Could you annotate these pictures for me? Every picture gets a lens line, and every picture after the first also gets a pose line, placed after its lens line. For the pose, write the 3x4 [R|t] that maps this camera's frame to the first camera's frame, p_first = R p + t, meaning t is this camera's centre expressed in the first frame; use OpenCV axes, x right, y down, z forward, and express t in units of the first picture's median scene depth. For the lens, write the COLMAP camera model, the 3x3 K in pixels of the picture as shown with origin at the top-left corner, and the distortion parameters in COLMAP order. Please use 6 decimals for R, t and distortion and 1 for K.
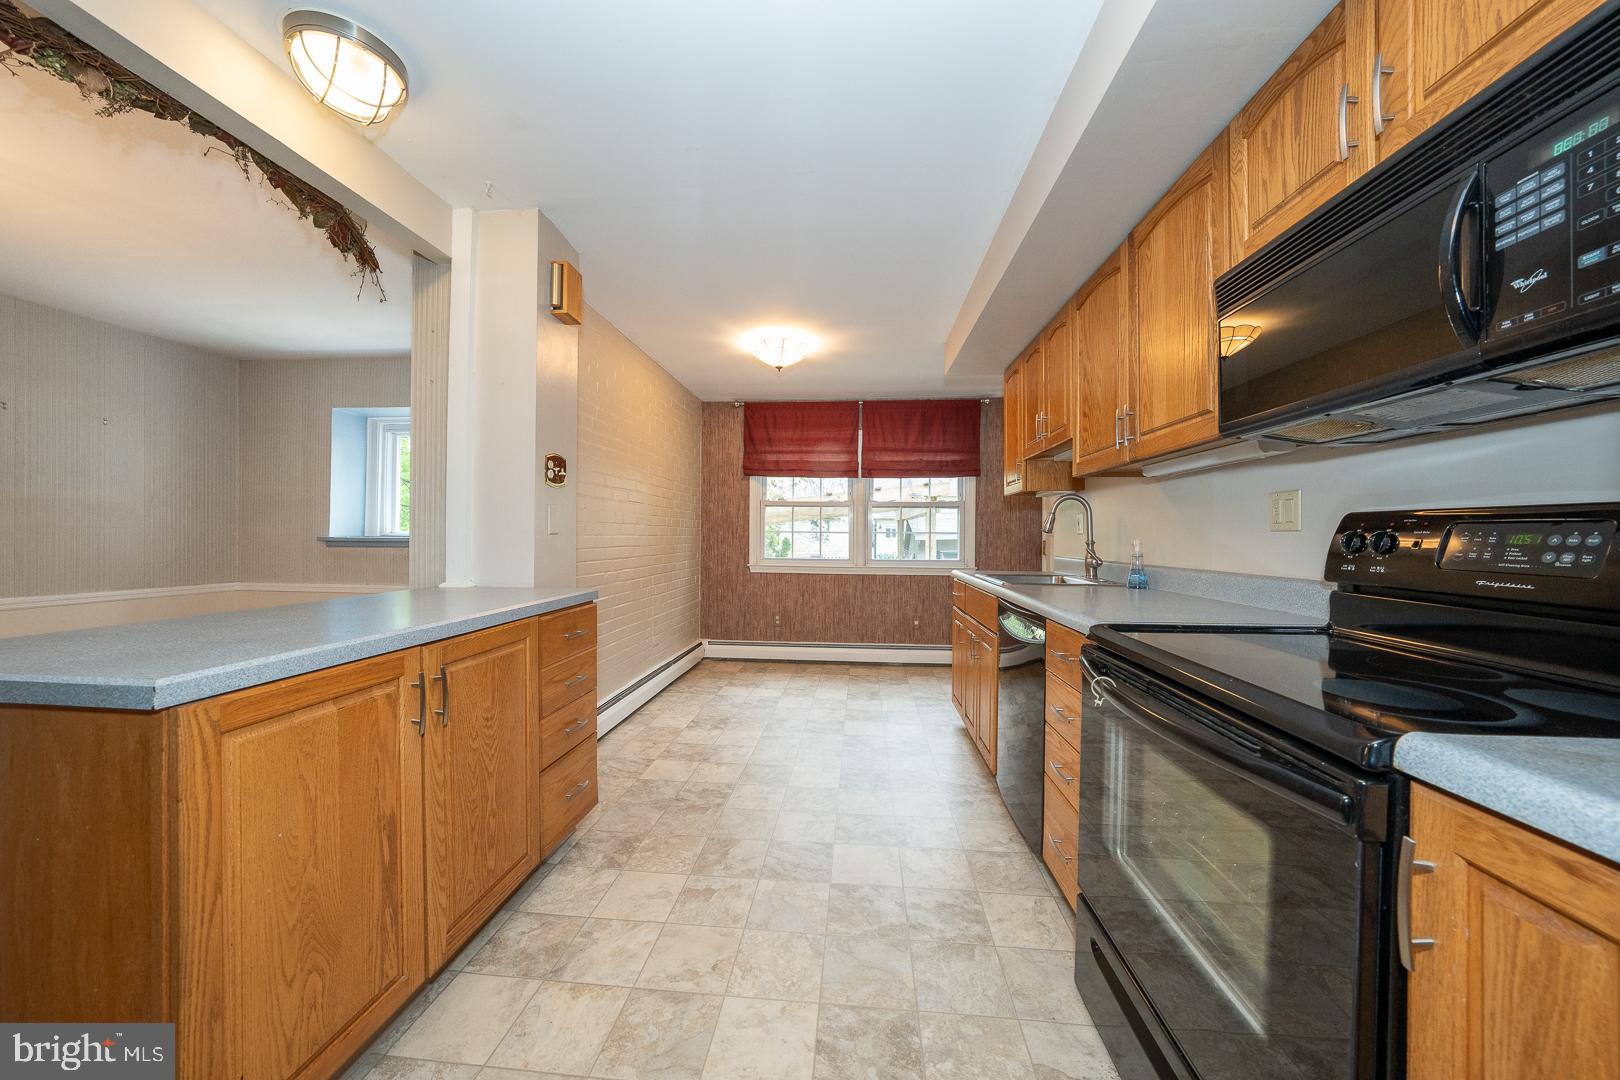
lens RADIAL K [[542.2, 0, 807.0], [0, 542.2, 537.3], [0, 0, 1]] dist [-0.001232, -0.000017]
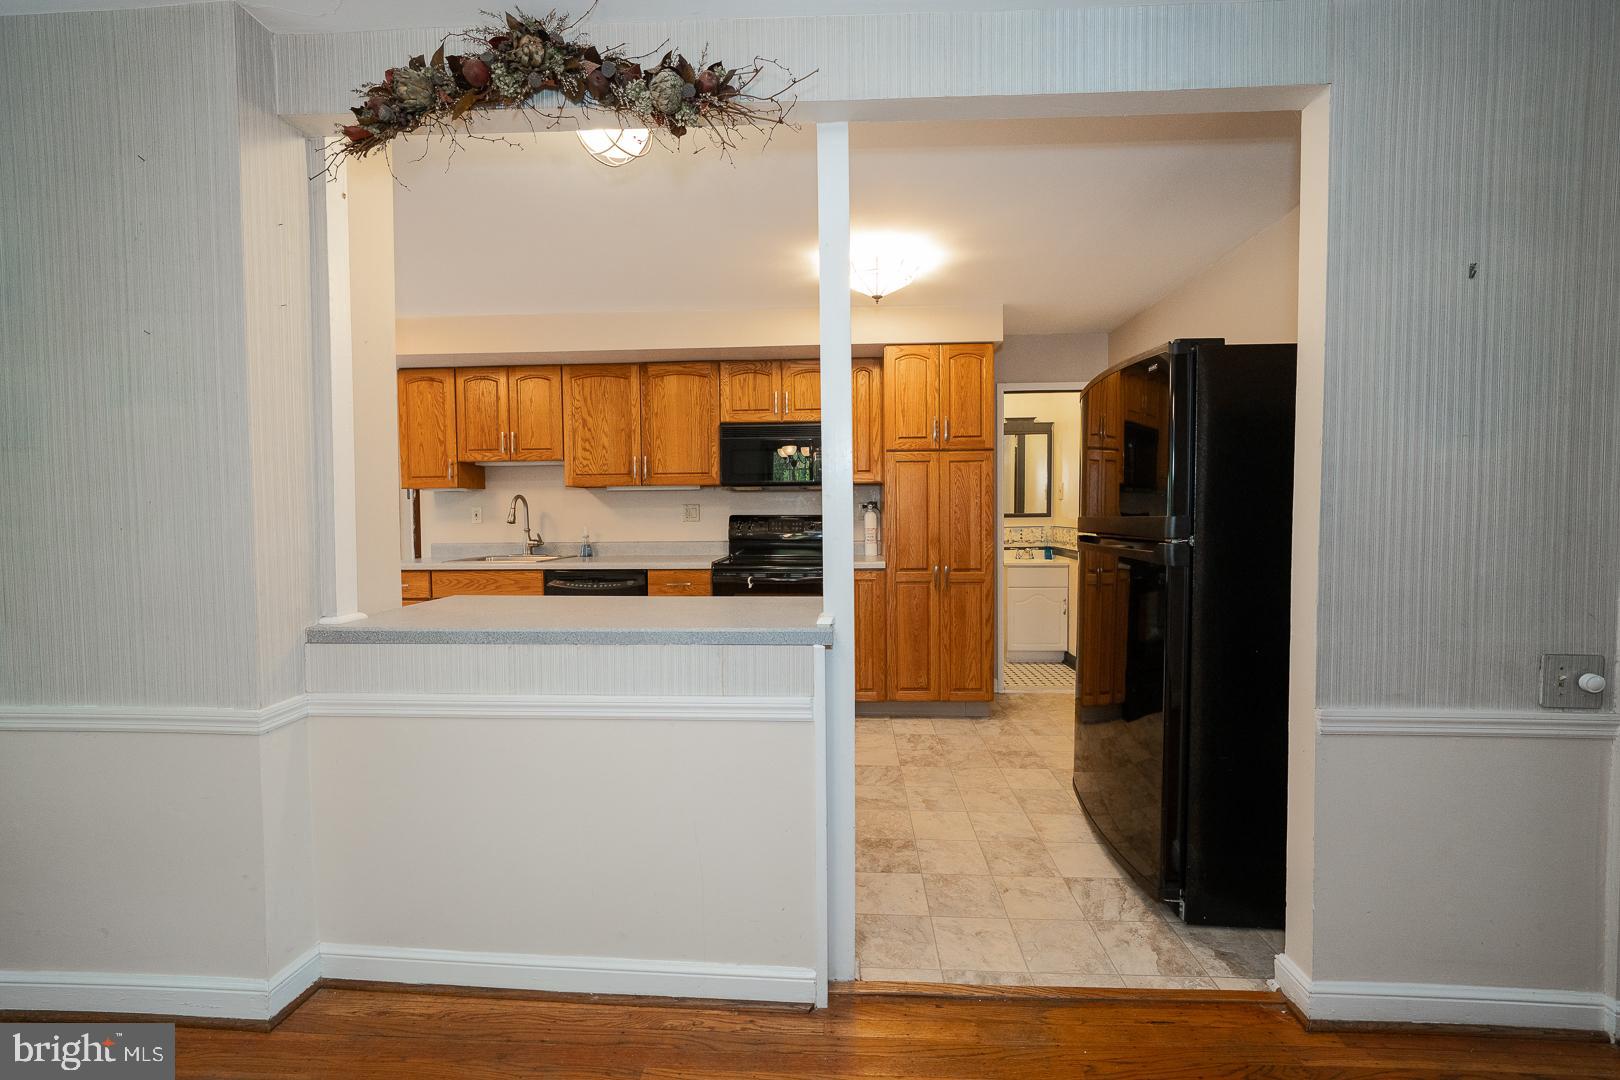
lens RADIAL K [[677.0, 0, 806.7], [0, 677.0, 537.5], [0, 0, 1]] dist [-0.002586, 0.000079]
pose [[-0.046019, -0.029281, 0.998511, -2.000414], [0.003193, 0.999561, 0.029459, -0.026016], [-0.998935, 0.004544, -0.045906, 1.542713]]
